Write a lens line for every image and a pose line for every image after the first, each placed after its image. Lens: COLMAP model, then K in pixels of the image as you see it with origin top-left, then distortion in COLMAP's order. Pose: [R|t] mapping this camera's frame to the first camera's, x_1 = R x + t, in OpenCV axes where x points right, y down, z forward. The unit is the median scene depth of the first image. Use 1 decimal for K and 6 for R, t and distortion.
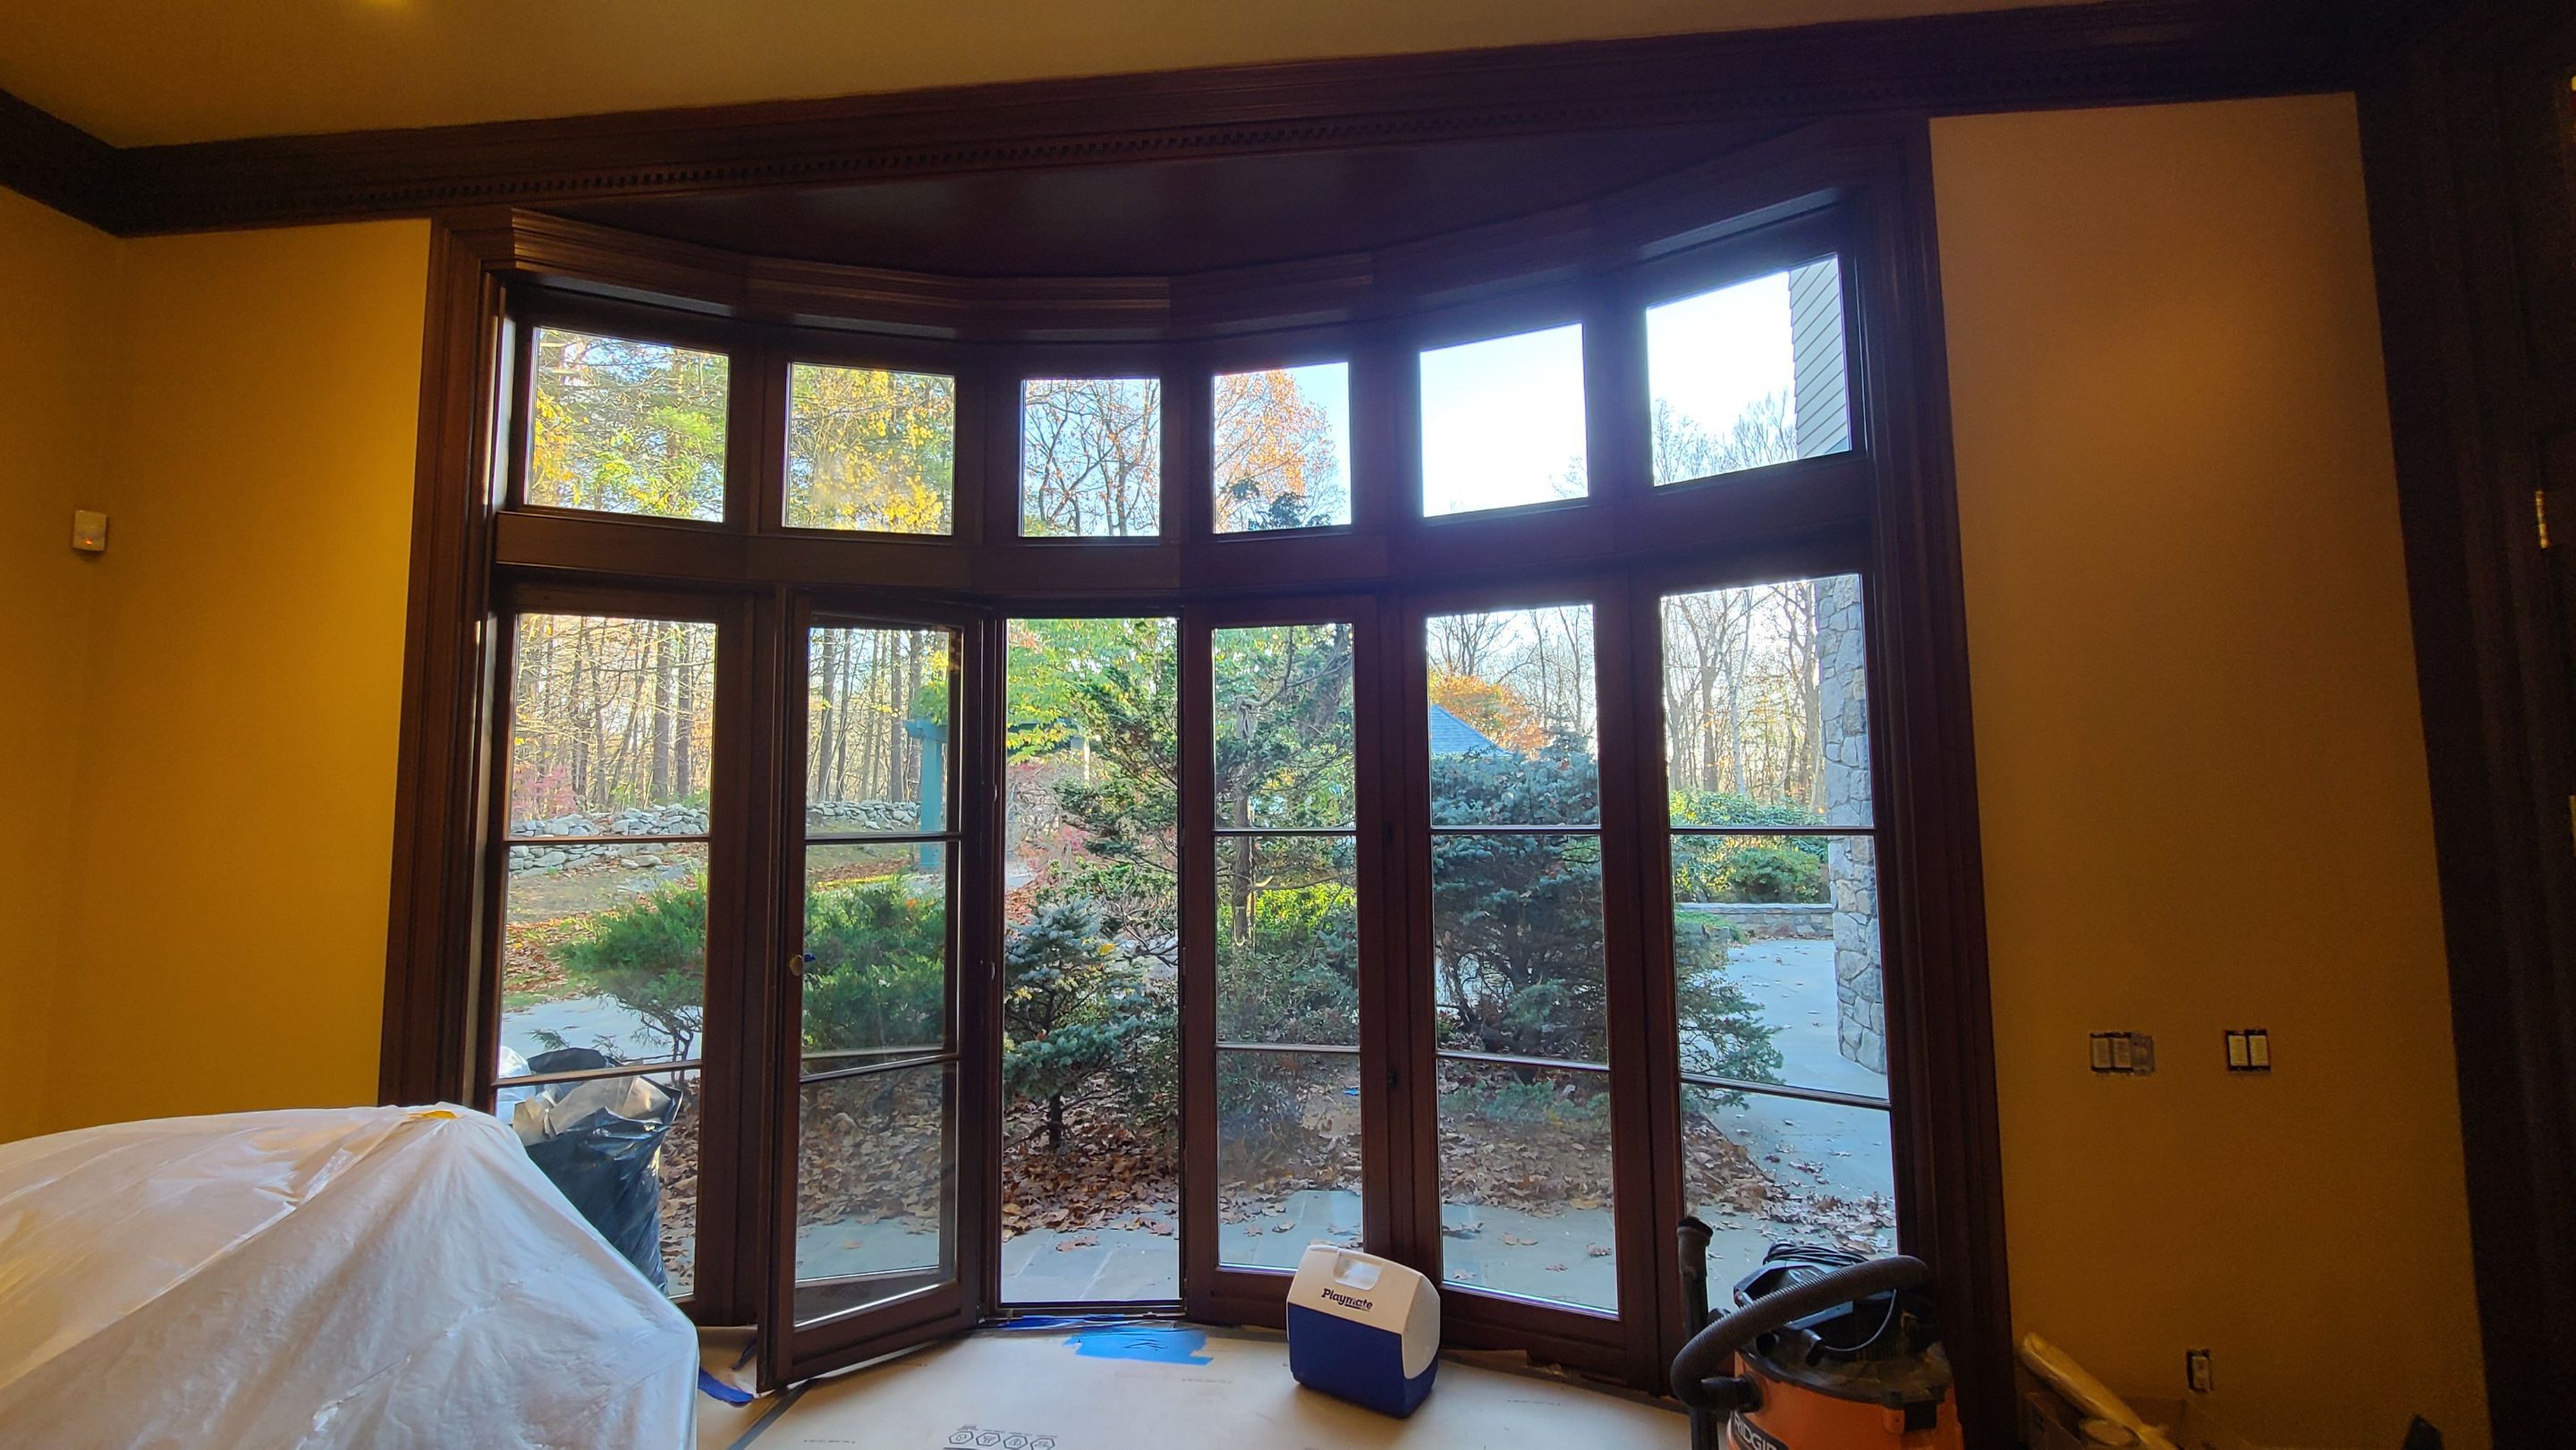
lens RADIAL K [[1041.4, 0, 1275.5], [0, 1041.4, 720.5], [0, 0, 1]] dist [0.001000, 0.000628]
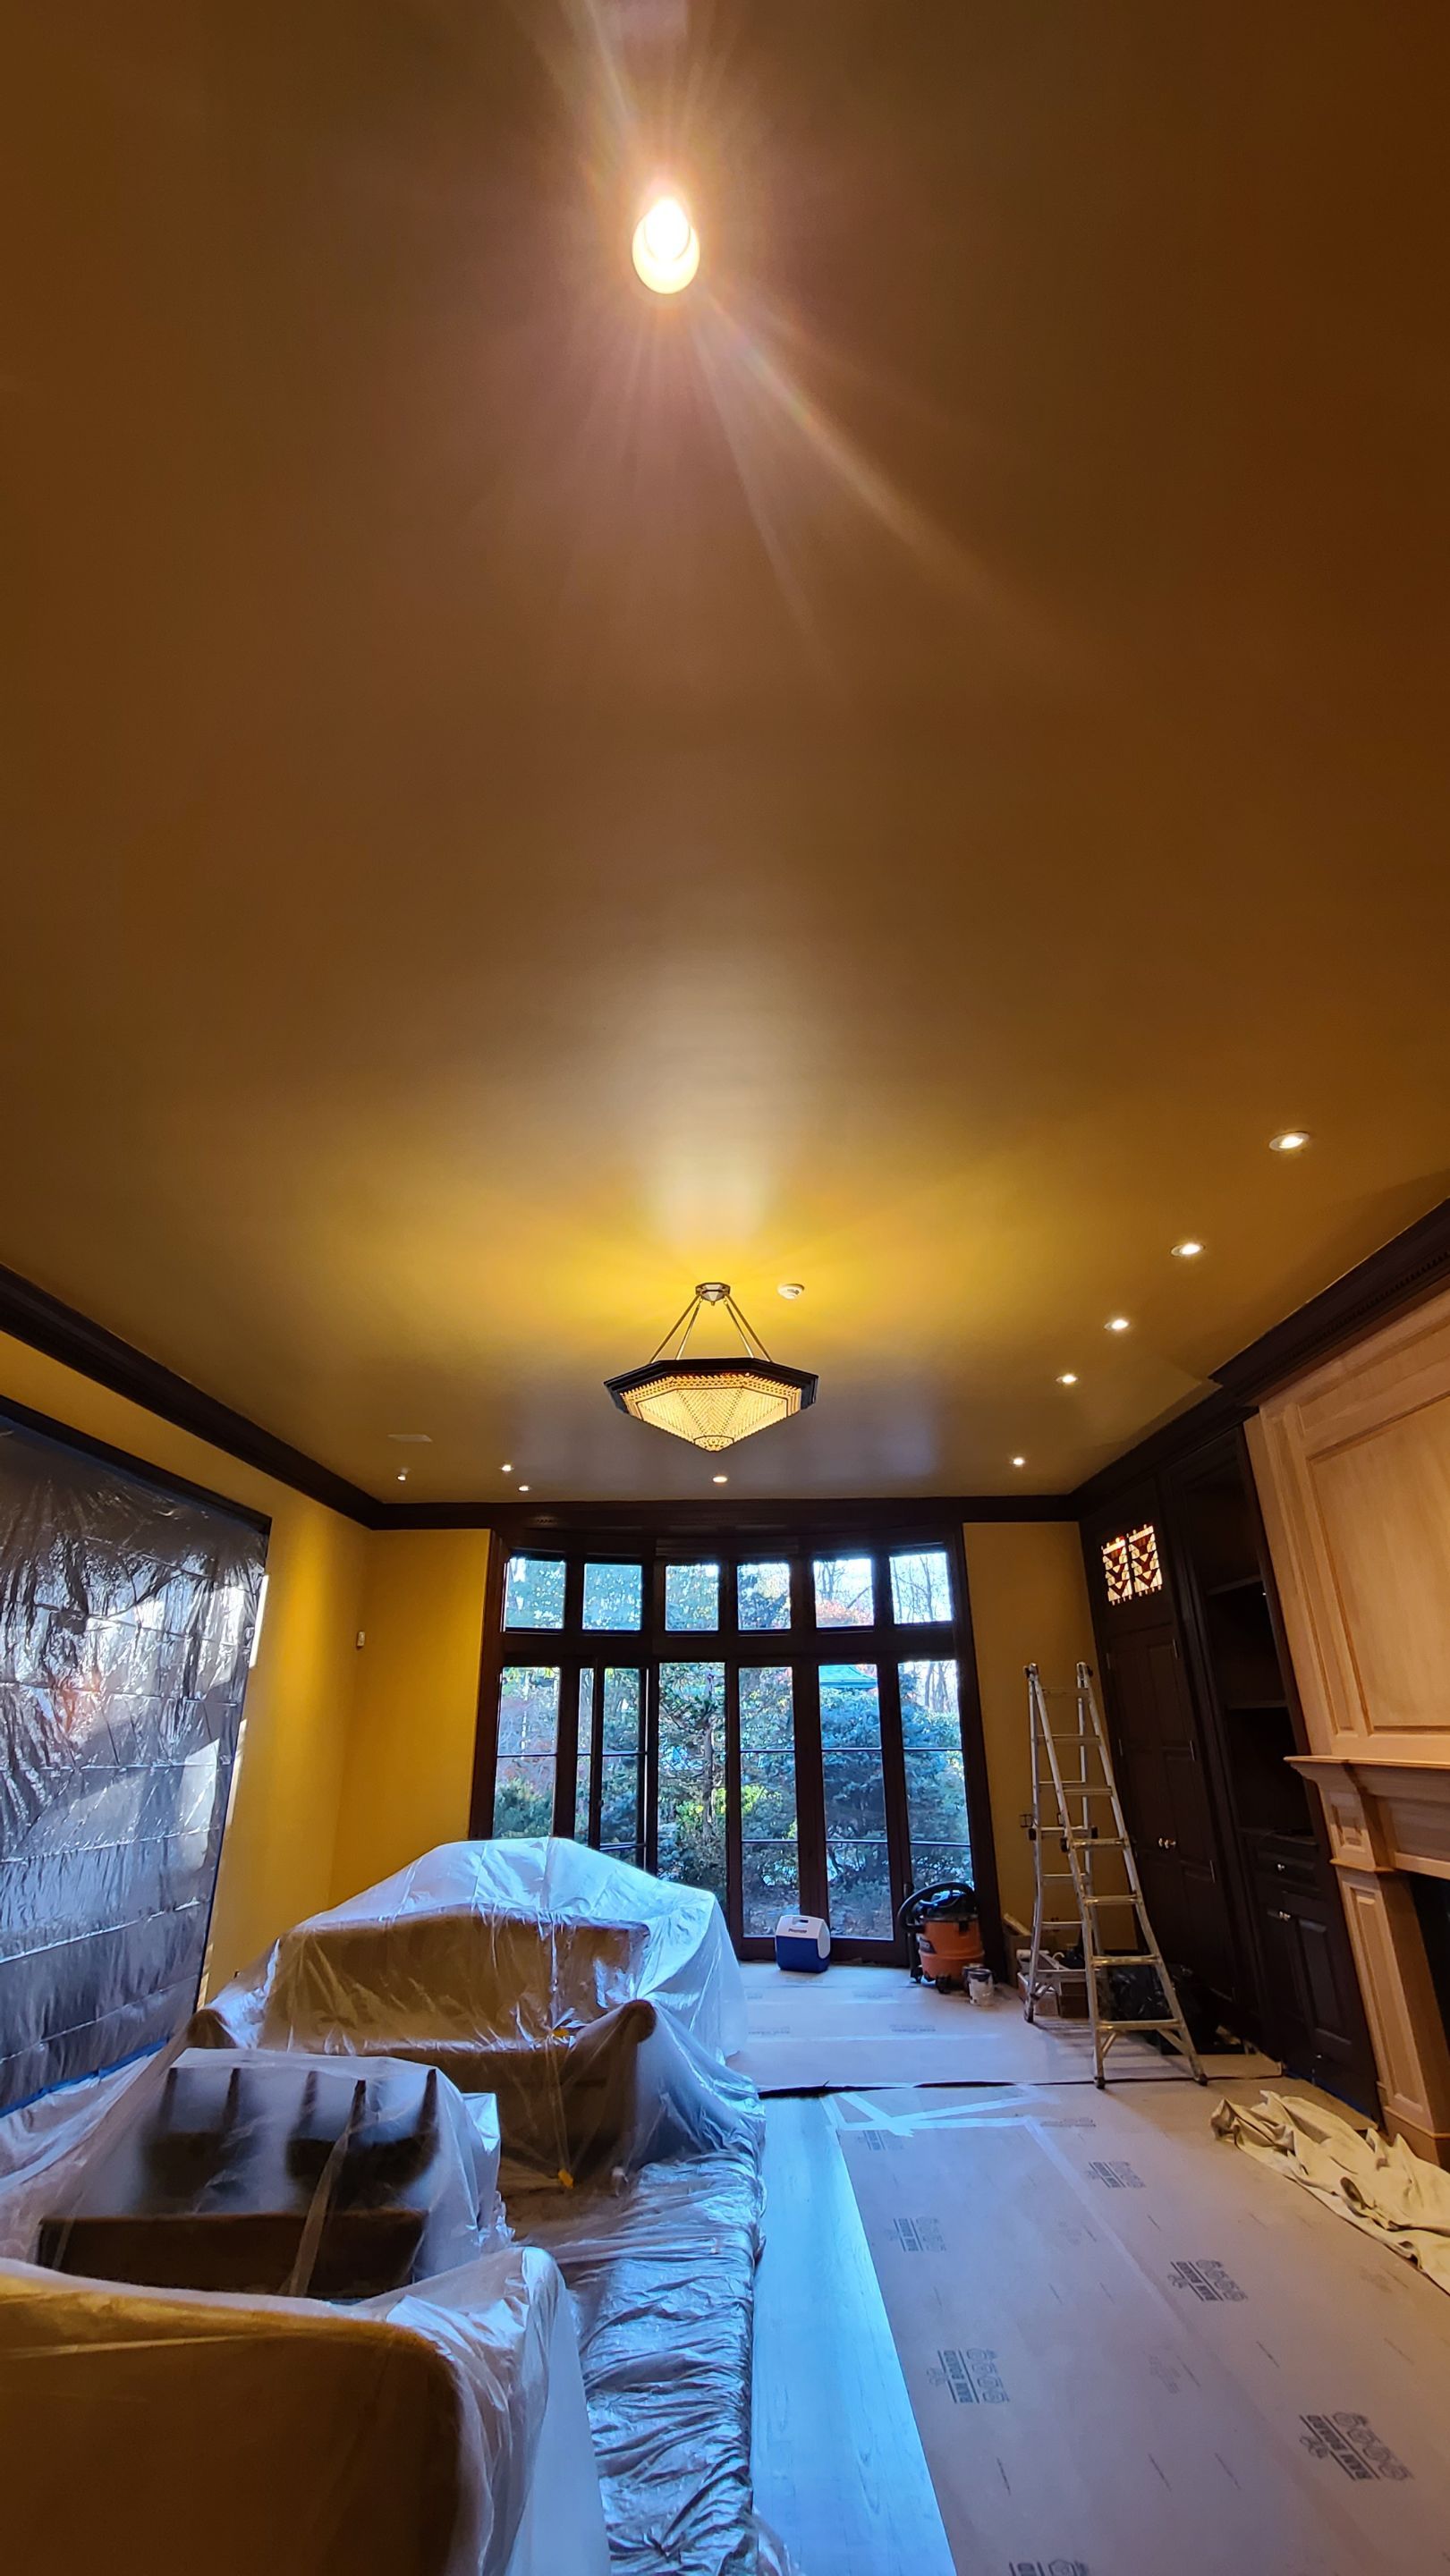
lens RADIAL K [[1041.4, 0, 725.0], [0, 1041.4, 1288.0], [0, 0, 1]] dist [0.001000, 0.000628]
pose [[0.996384, 0.032618, 0.078460, -0.353939], [-0.006523, 0.950024, -0.312108, -0.188304], [-0.084719, 0.310468, 0.946801, -1.913368]]
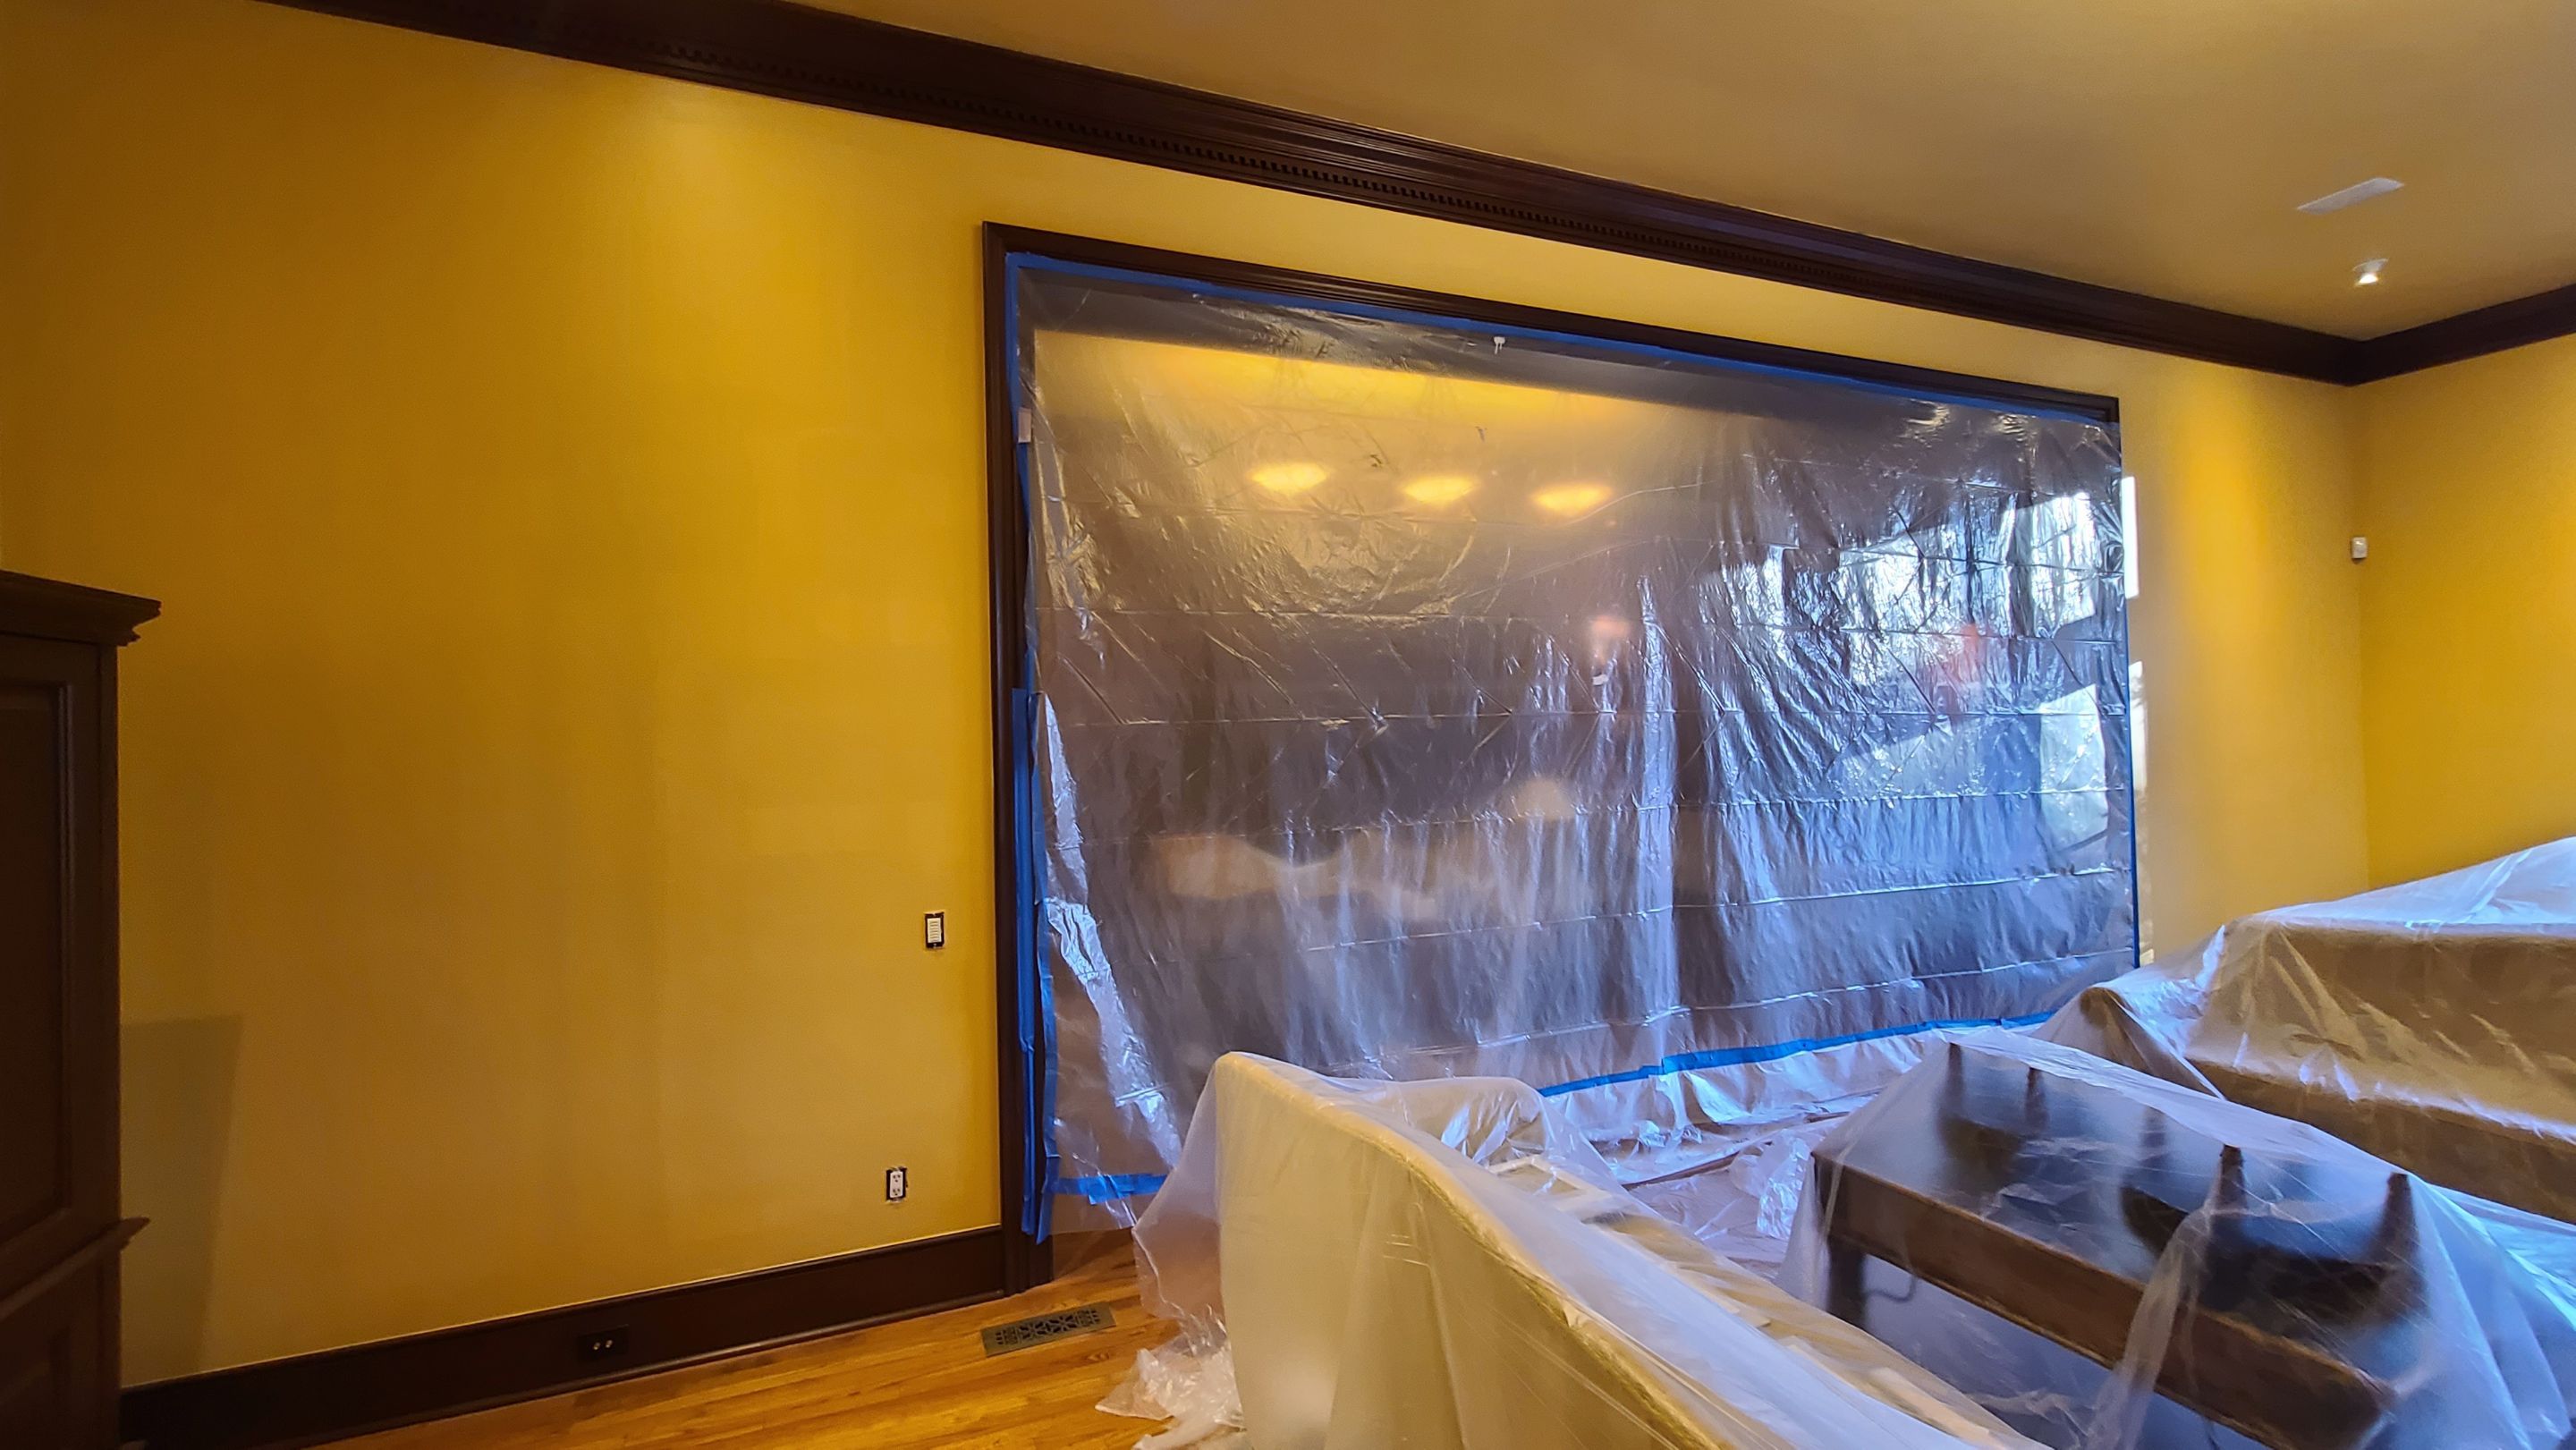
lens RADIAL K [[1058.1, 0, 1291.7], [0, 1058.1, 716.6], [0, 0, 1]] dist [0.000471, 0.000139]
pose [[0.465313, -0.016230, -0.884997, -0.289864], [0.095147, 0.994956, 0.031780, -0.084201], [0.880017, -0.098993, 0.464510, -1.370962]]
